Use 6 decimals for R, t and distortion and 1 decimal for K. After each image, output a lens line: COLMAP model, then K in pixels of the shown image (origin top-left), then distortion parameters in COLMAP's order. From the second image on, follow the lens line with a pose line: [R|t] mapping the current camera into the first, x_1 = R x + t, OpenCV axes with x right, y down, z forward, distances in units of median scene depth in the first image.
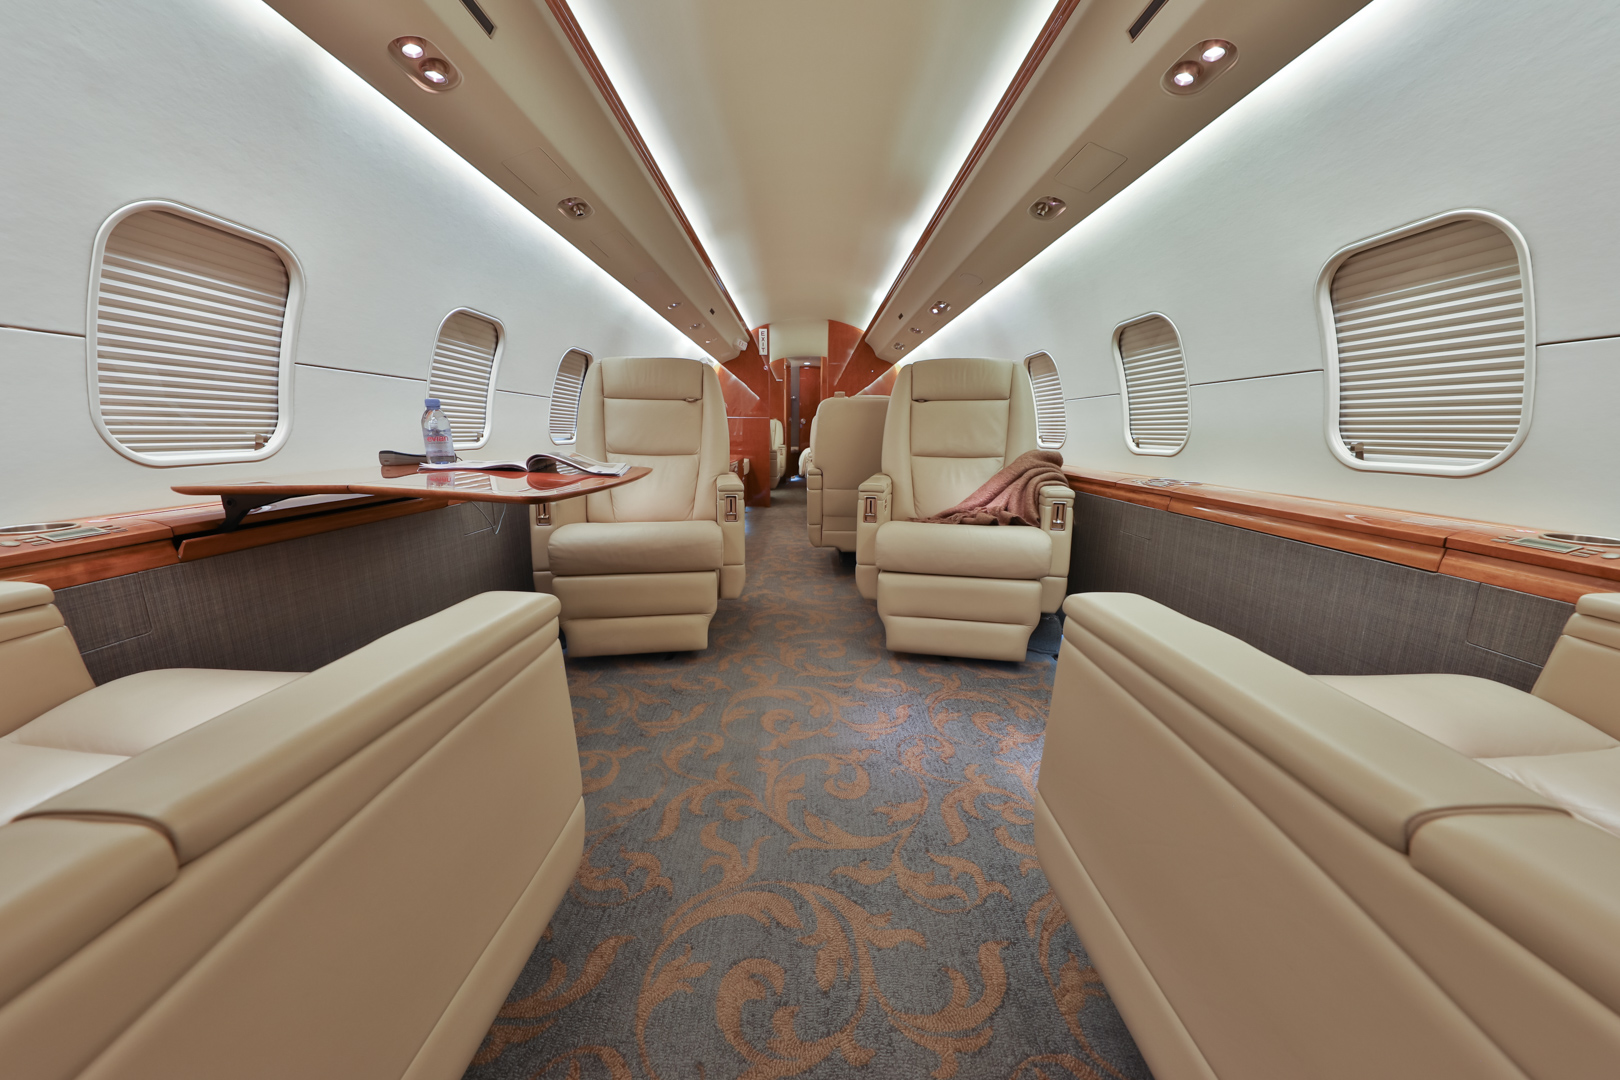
lens RADIAL K [[546.7, 0, 810.0], [0, 546.7, 540.0], [0, 0, 1]] dist [0.010541, -0.007914]
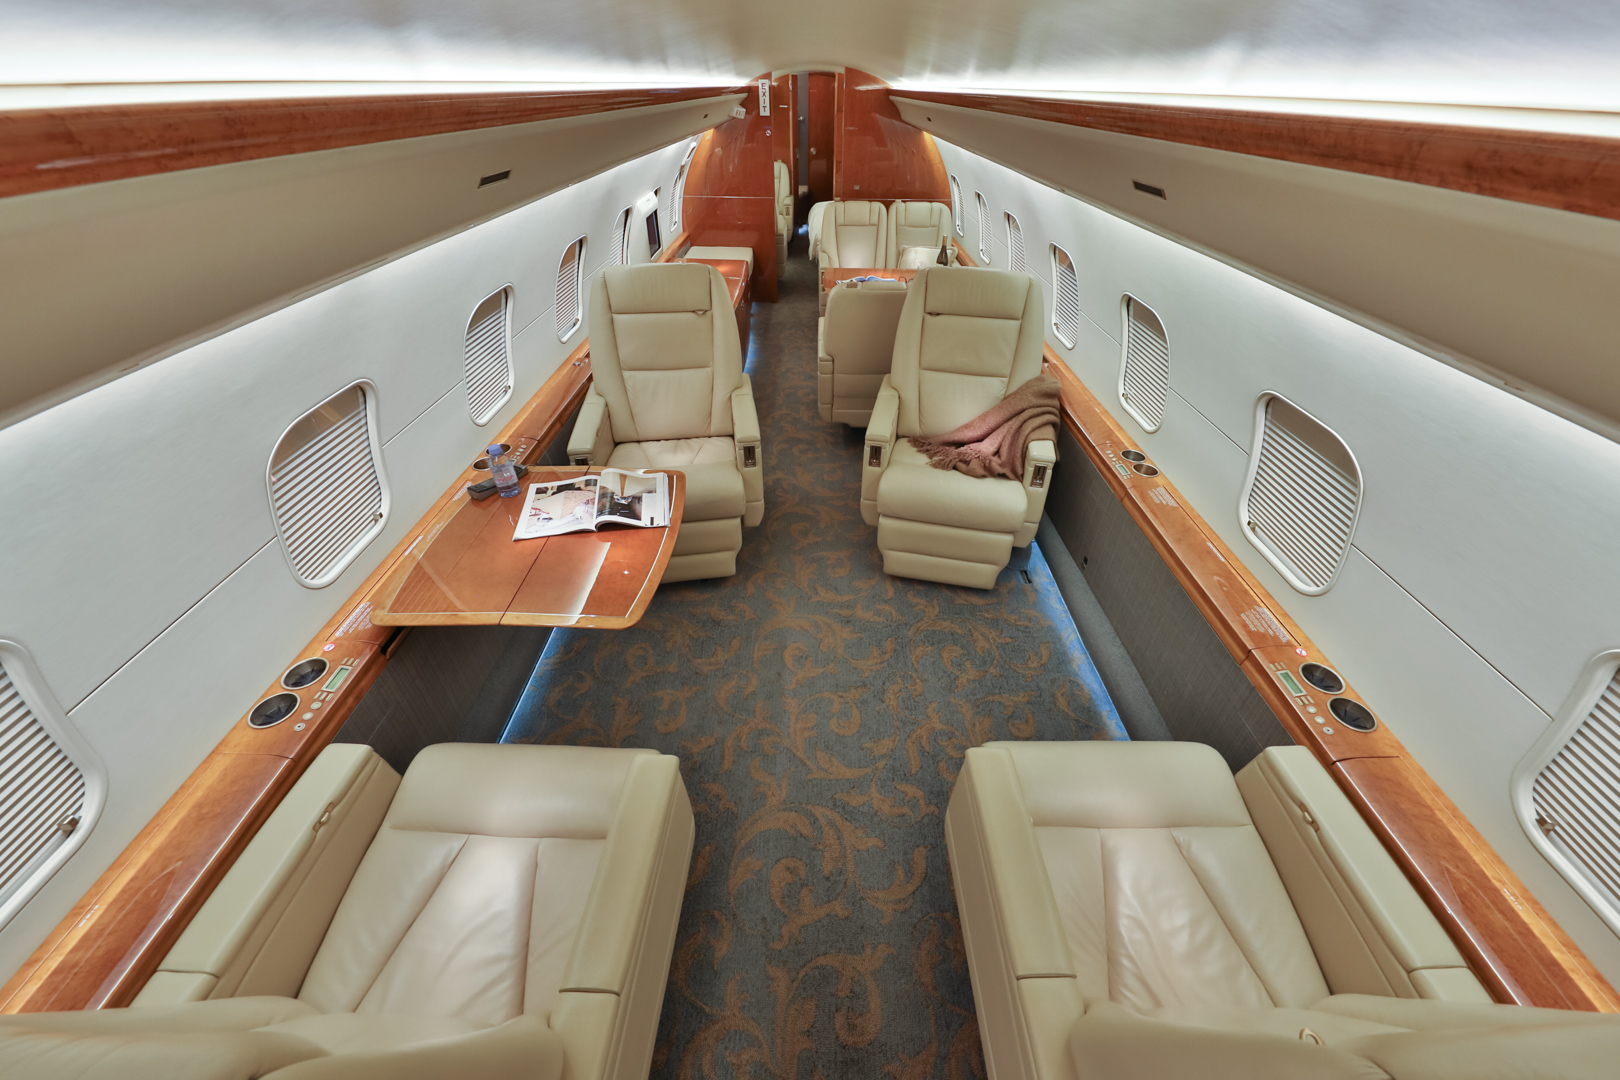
lens RADIAL K [[601.7, 0, 828.9], [0, 601.7, 487.9], [0, 0, 1]] dist [0.014640, -0.000004]
pose [[0.999879, 0.004387, 0.014952, -0.002367], [-0.009864, 0.921005, 0.389425, -0.597127], [-0.012062, -0.389525, 0.920937, -0.189107]]
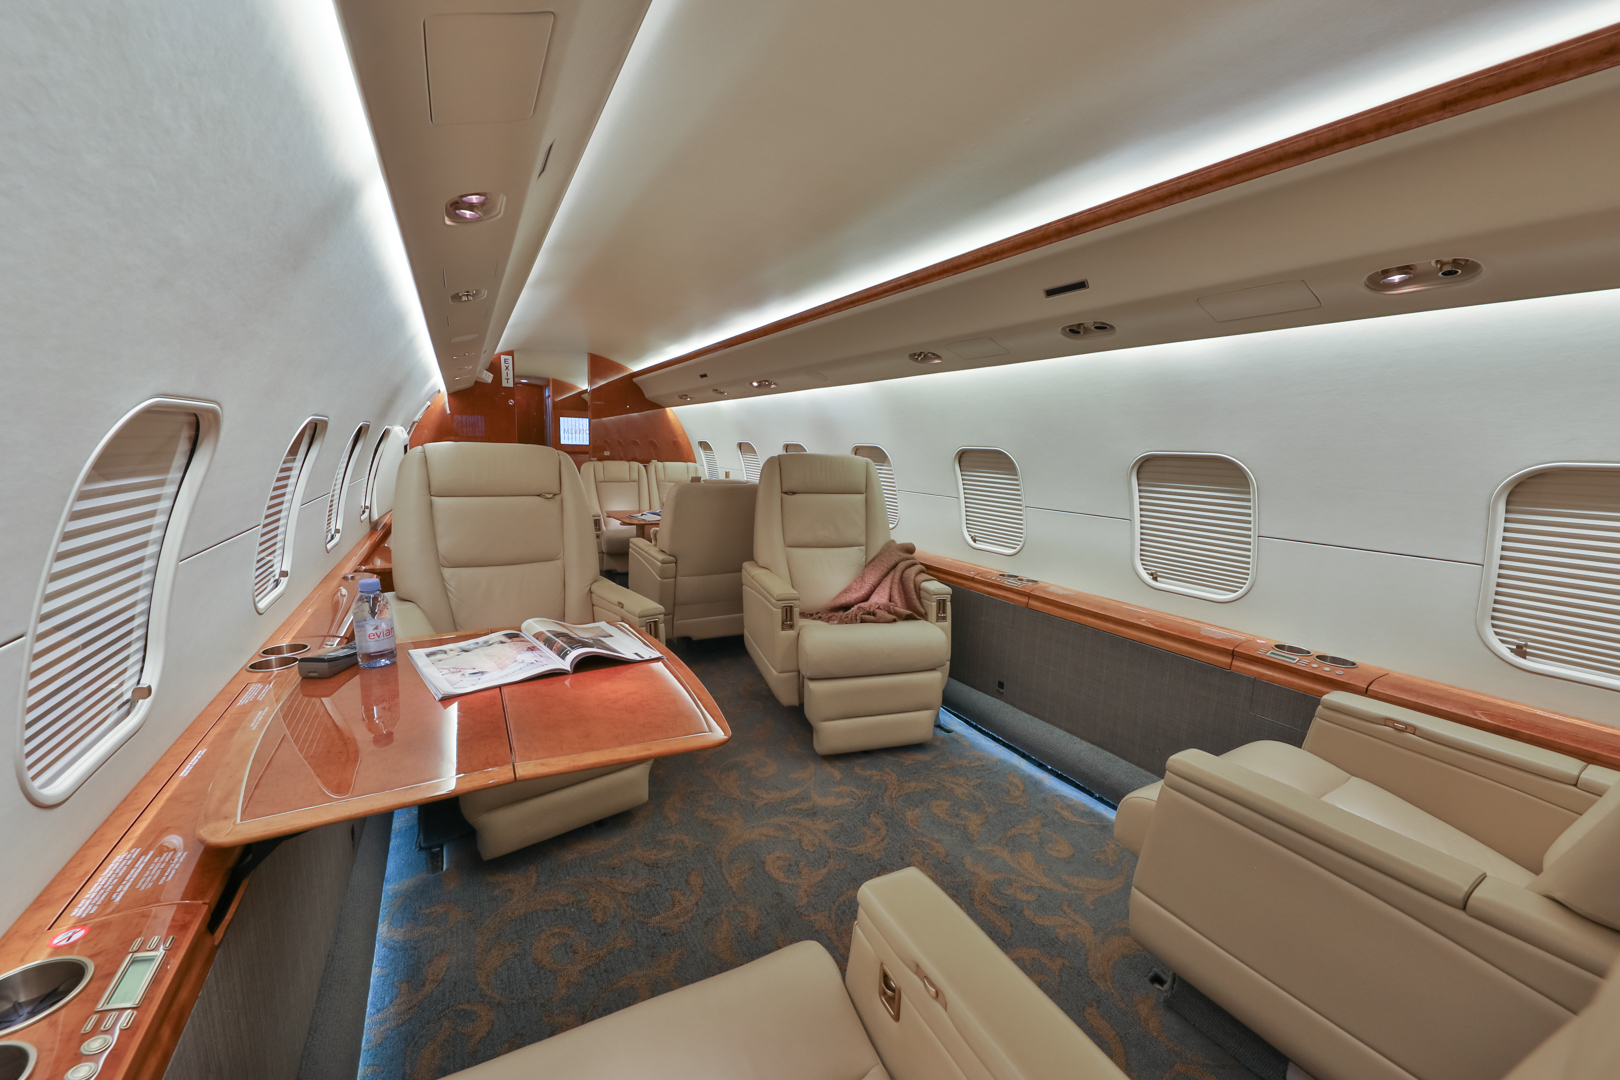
lens RADIAL K [[603.8, 0, 810.0], [0, 603.8, 540.0], [0, 0, 1]] dist [0.006945, -0.000143]
pose [[0.868506, -0.048935, 0.493258, -0.504528], [0.063676, 0.997884, -0.013121, -0.230781], [-0.491572, 0.042805, 0.869784, 0.000878]]
